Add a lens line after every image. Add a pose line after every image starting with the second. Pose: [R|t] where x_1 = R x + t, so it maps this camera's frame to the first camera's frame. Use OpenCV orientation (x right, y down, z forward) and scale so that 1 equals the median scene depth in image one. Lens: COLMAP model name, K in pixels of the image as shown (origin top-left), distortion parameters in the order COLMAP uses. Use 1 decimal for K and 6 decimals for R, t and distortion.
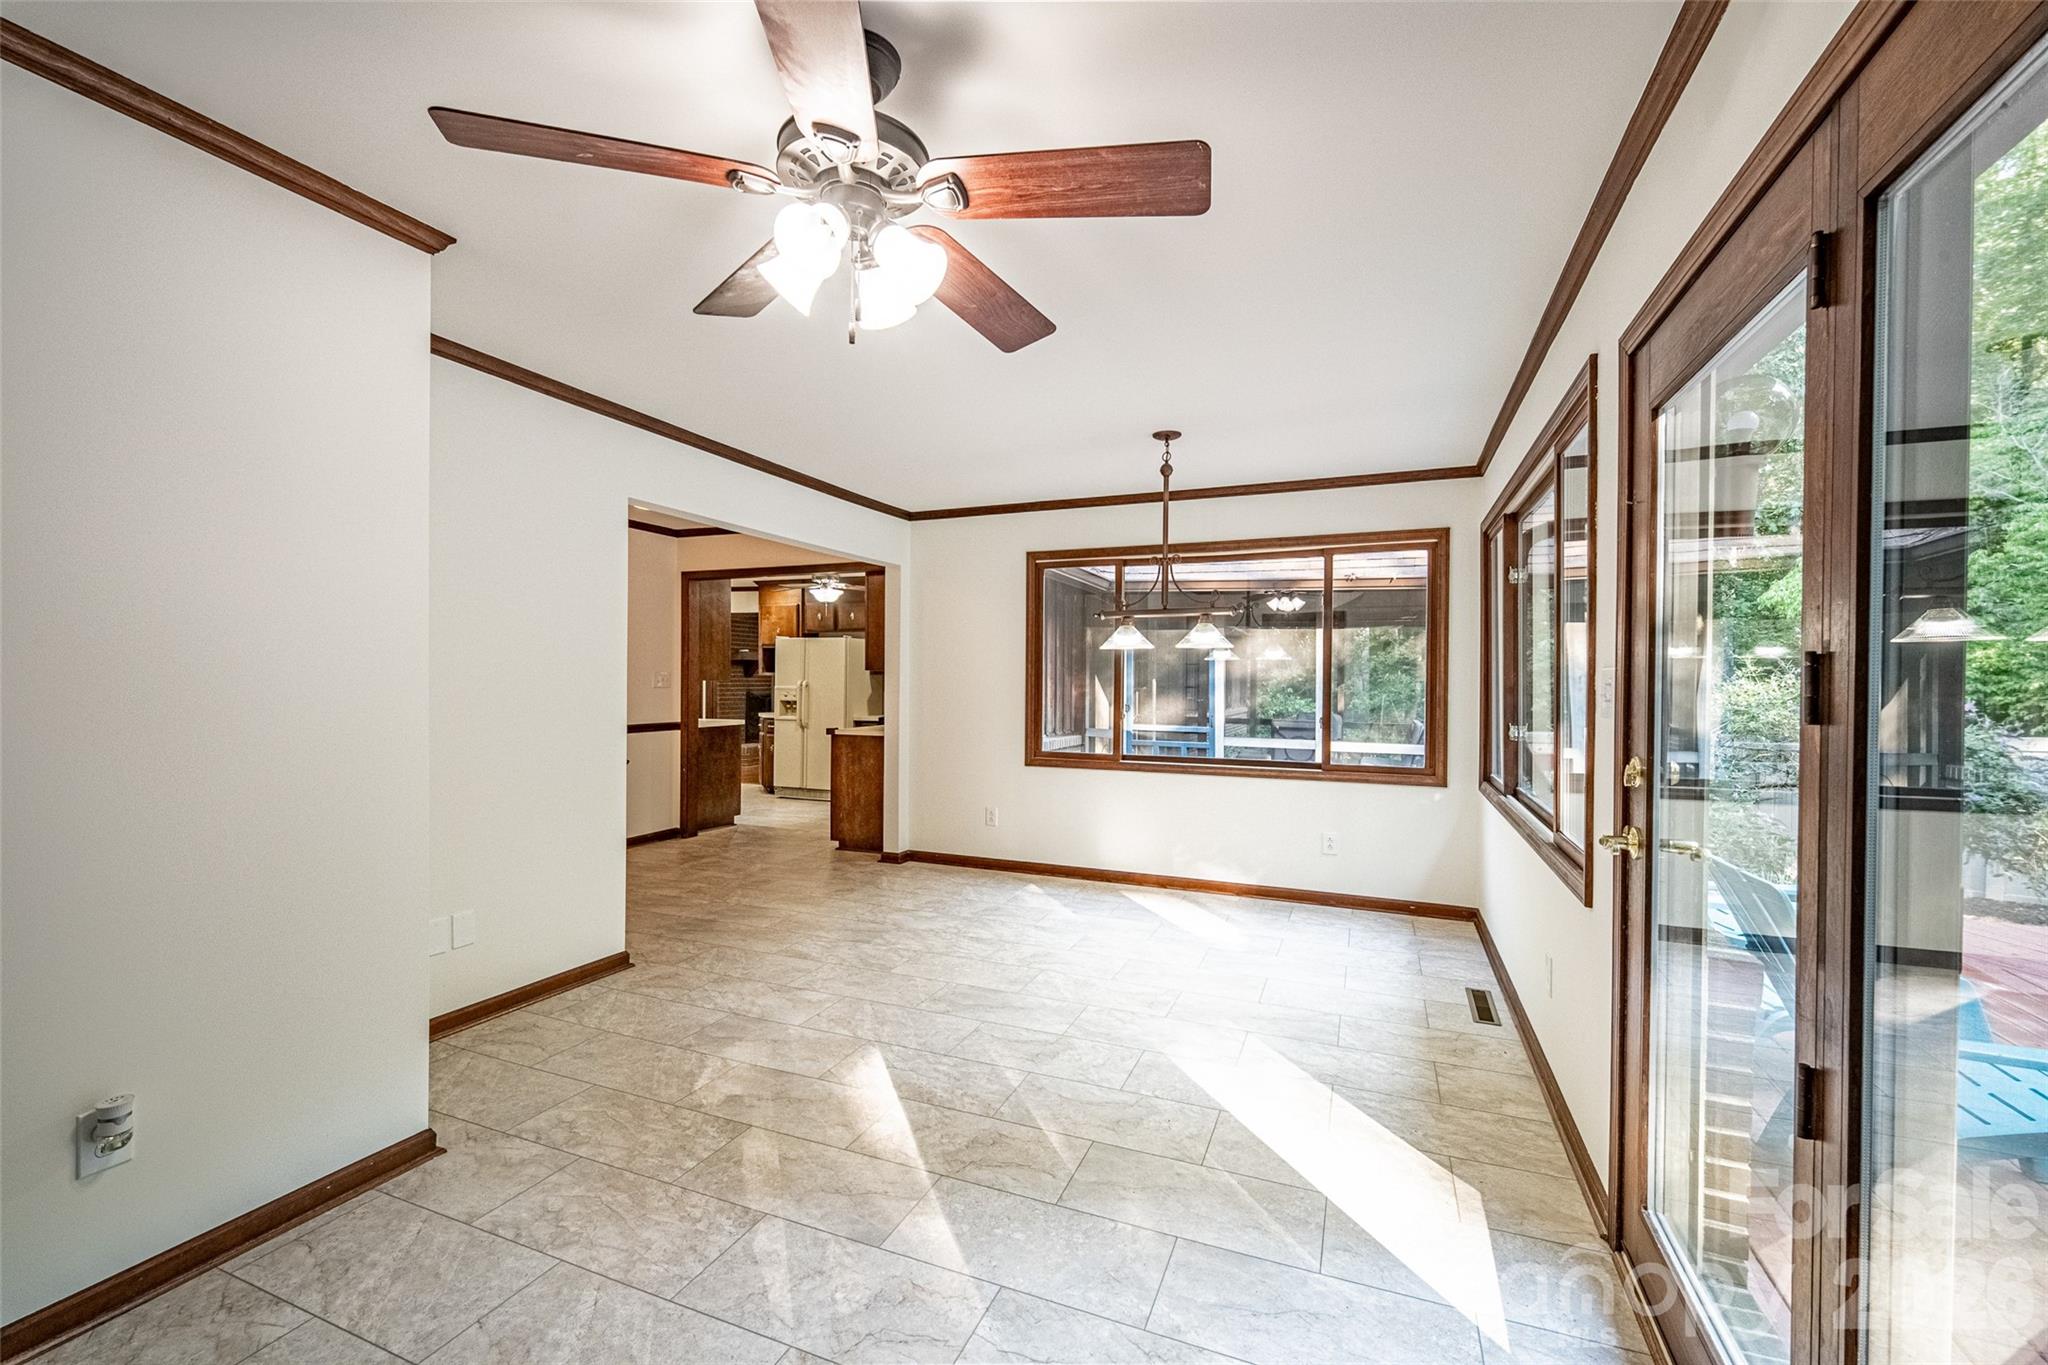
lens RADIAL K [[831.9, 0, 1024.0], [0, 831.9, 682.5], [0, 0, 1]] dist [0.000369, -0.000524]
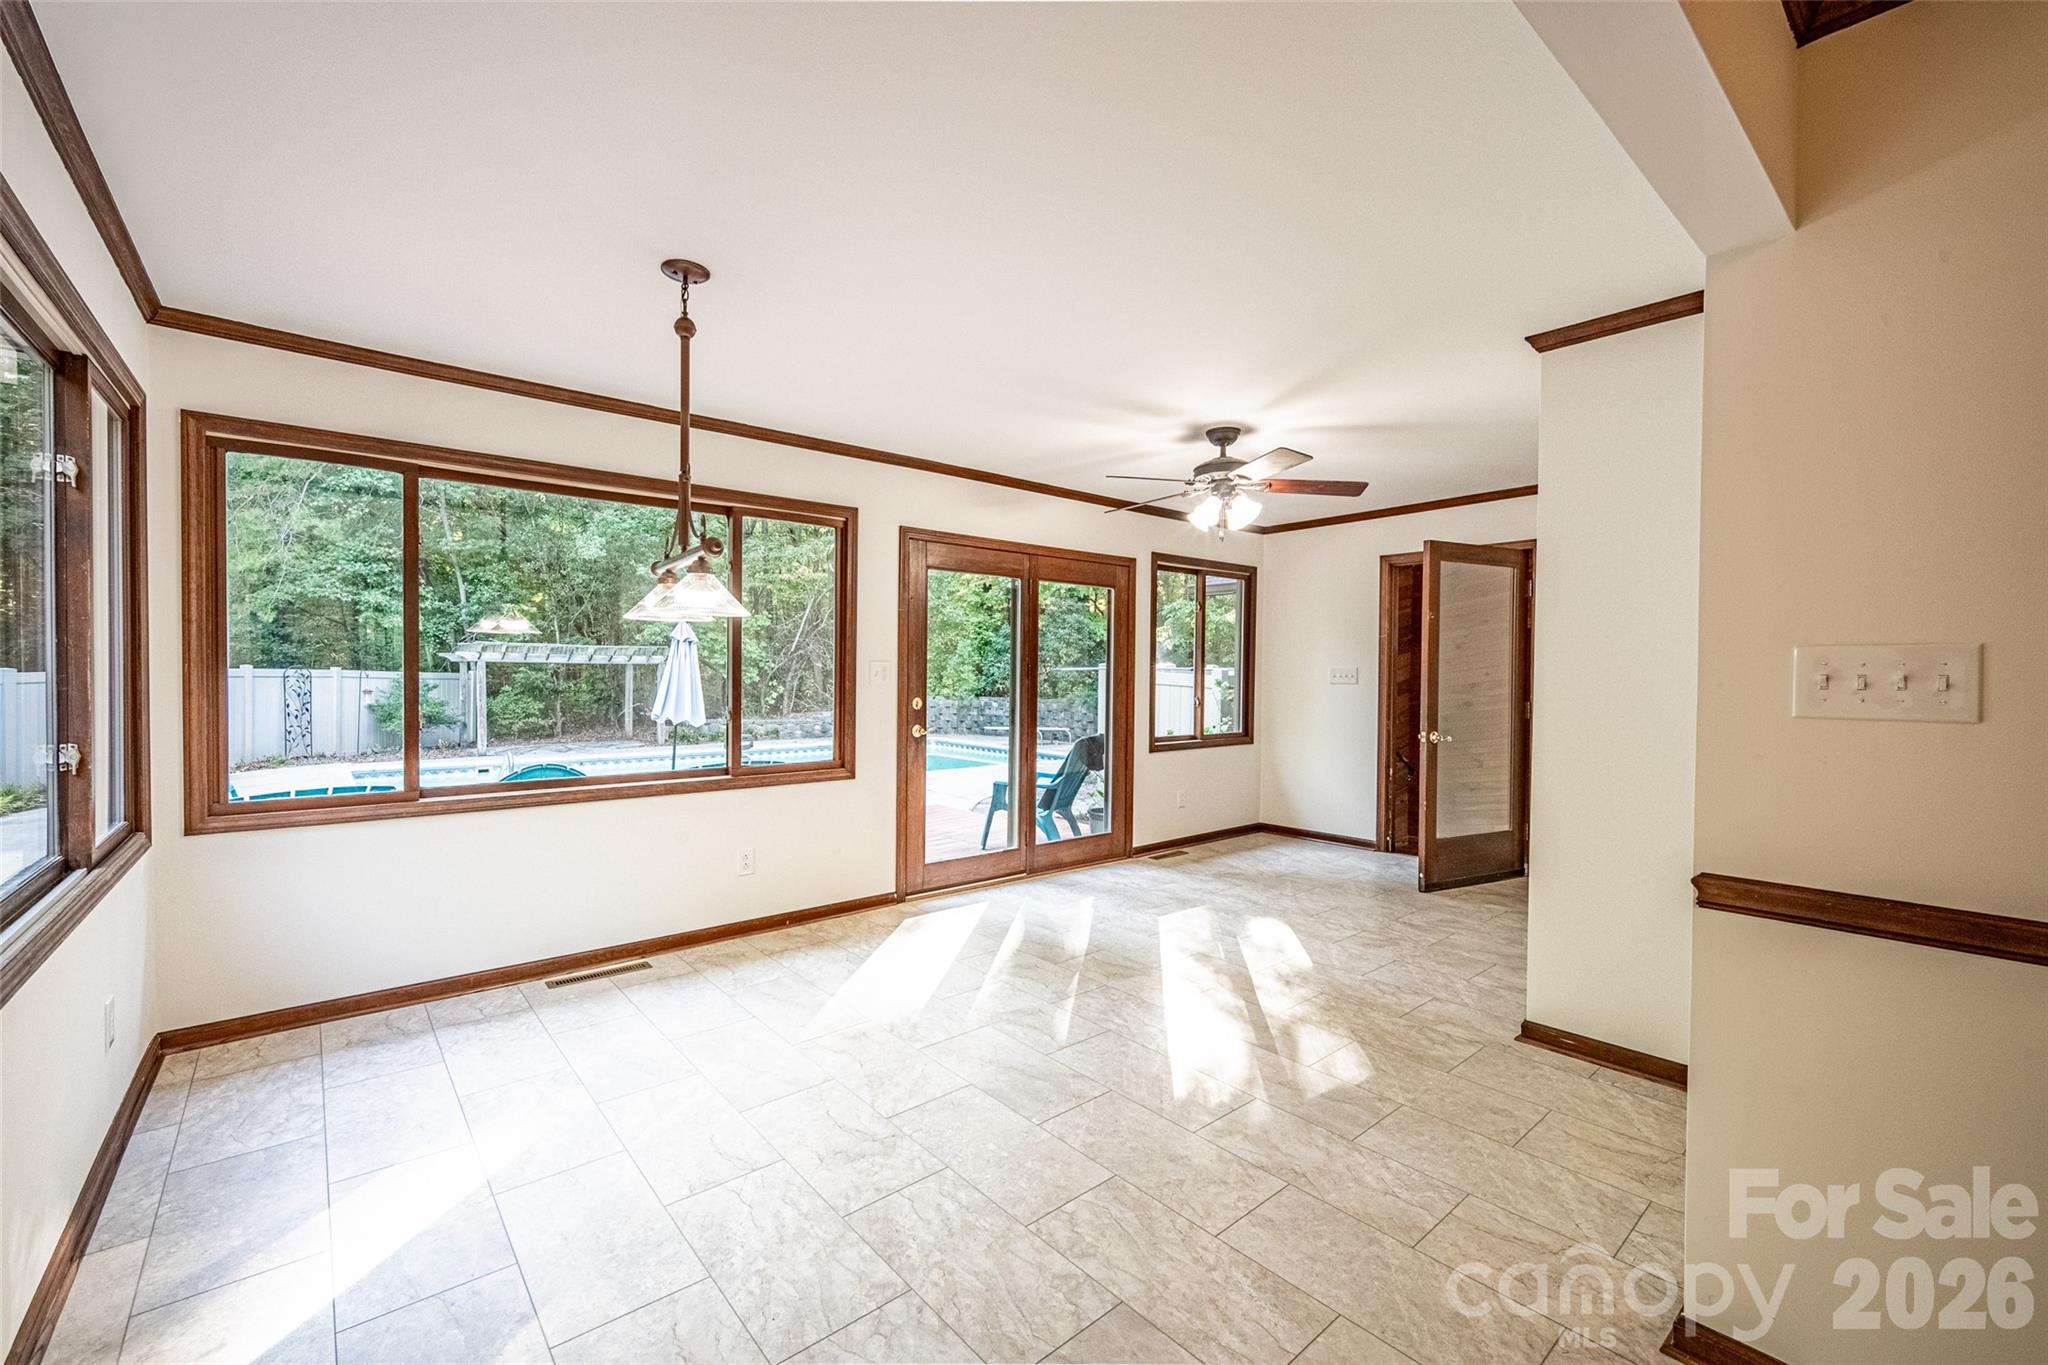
lens RADIAL K [[831.9, 0, 1024.0], [0, 831.9, 682.5], [0, 0, 1]] dist [0.000369, -0.000524]
pose [[-0.887456, -0.023279, 0.460305, -0.455807], [-0.013046, 0.999592, 0.025401, -0.016888], [-0.460708, 0.016537, -0.887398, 1.910552]]
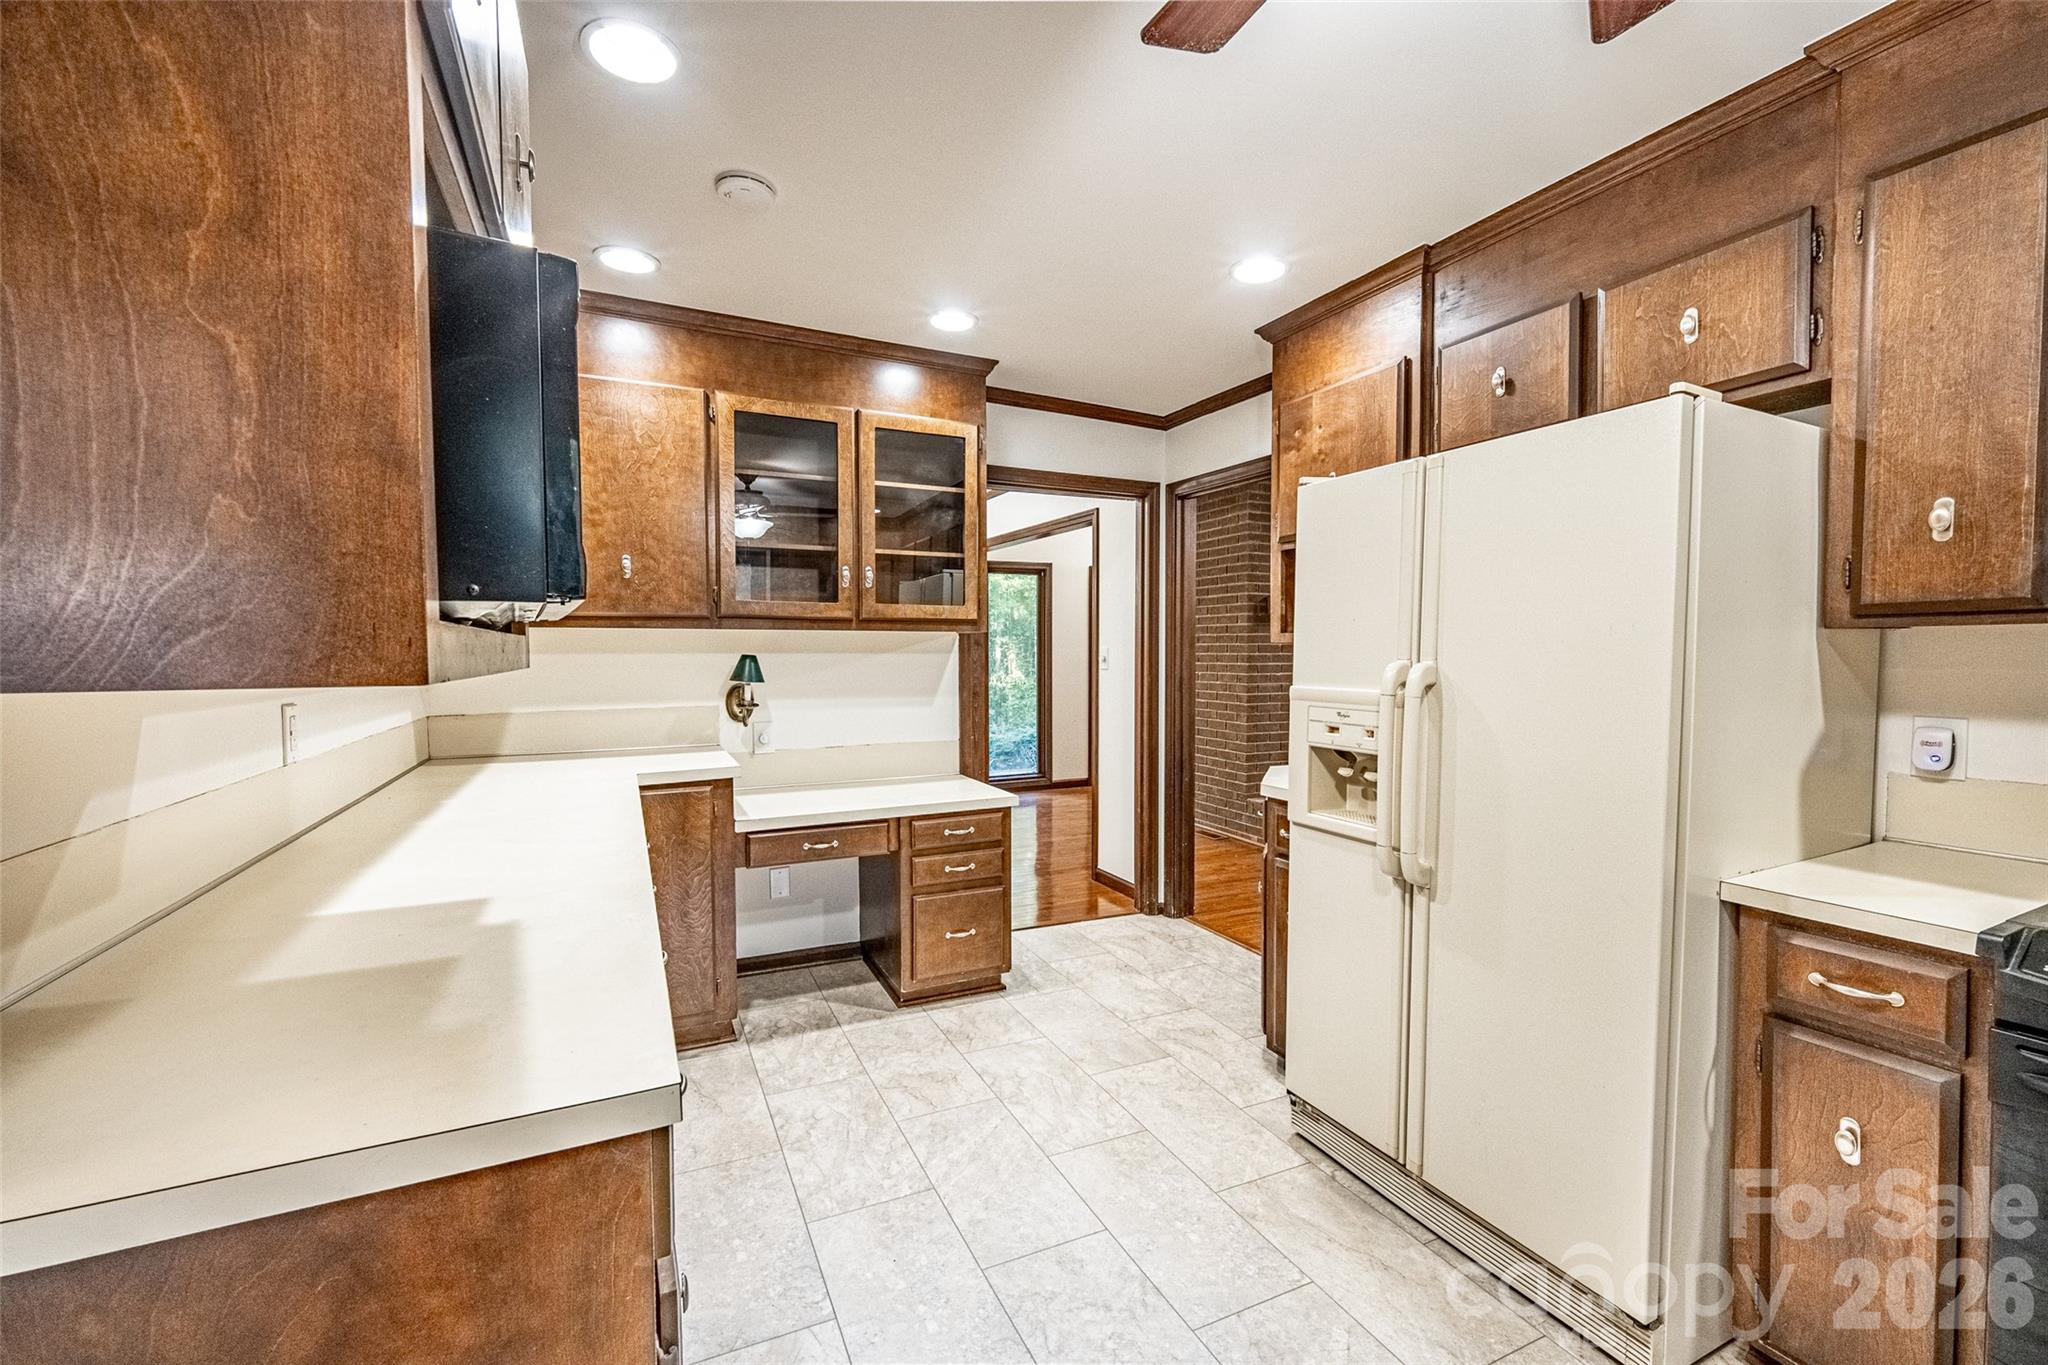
lens RADIAL K [[841.6, 0, 1027.4], [0, 841.6, 688.9], [0, 0, 1]] dist [0.002286, -0.001210]
pose [[0.745581, 0.019345, -0.666134, -0.064963], [0.002824, 0.999478, 0.032186, -0.000630], [0.666409, -0.025879, 0.745137, 0.256773]]
